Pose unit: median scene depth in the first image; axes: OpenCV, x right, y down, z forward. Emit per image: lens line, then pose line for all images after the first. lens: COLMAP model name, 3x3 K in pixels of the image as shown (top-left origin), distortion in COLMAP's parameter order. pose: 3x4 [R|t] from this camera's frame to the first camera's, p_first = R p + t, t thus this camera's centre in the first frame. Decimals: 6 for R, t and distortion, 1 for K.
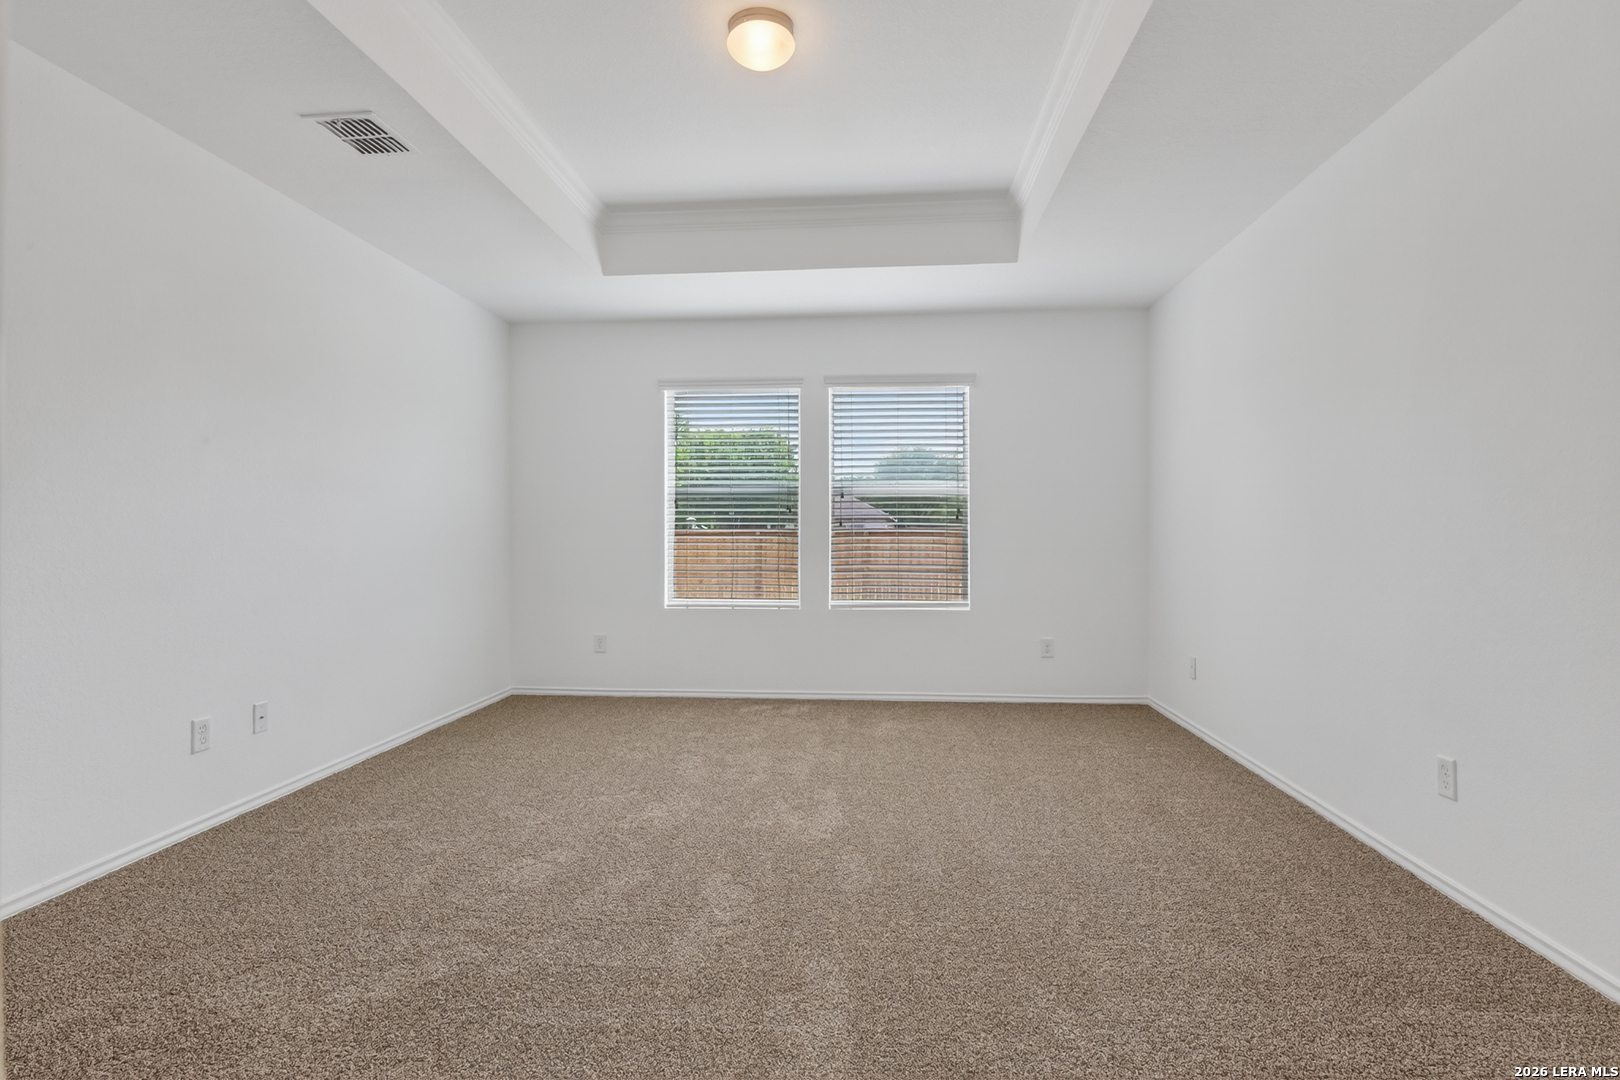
lens RADIAL K [[809.3, 0, 804.6], [0, 809.3, 543.6], [0, 0, 1]] dist [-0.006447, -0.000931]
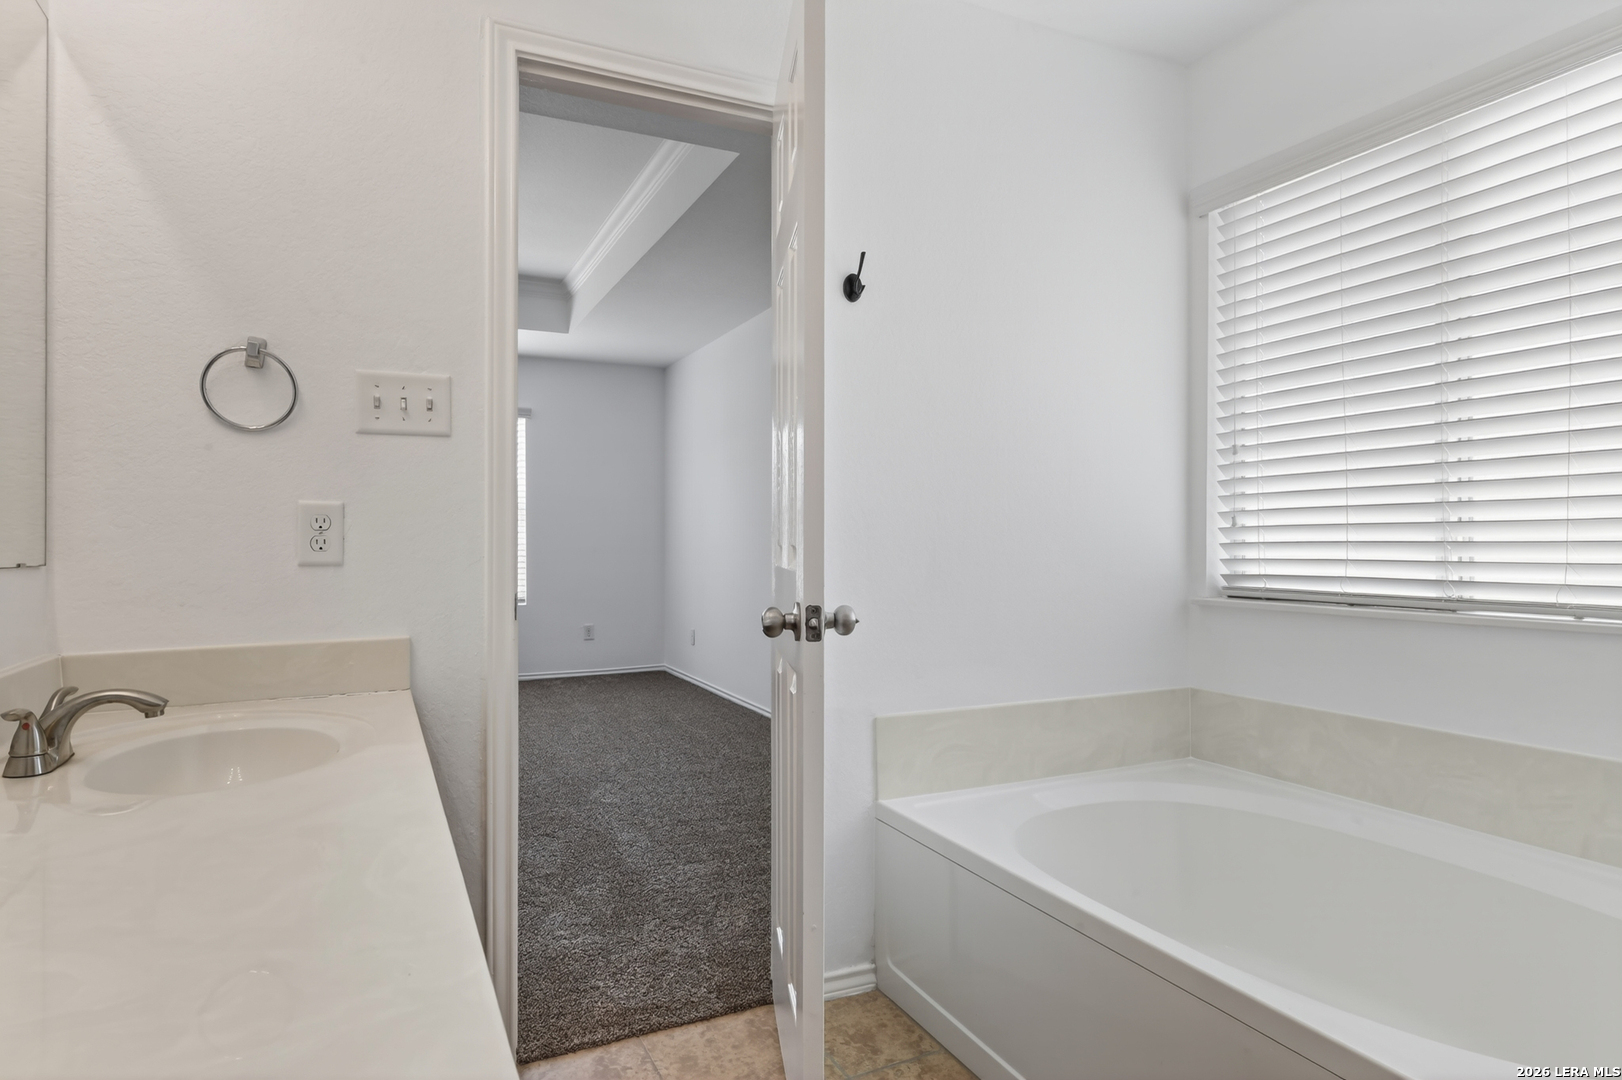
lens RADIAL K [[810.3, 0, 805.6], [0, 810.3, 543.6], [0, 0, 1]] dist [-0.006447, -0.000931]
pose [[0.846063, 0.003045, 0.533074, -0.110739], [0.000961, 0.999973, -0.007237, 0.002753], [-0.533082, 0.006635, 0.846038, -0.313914]]
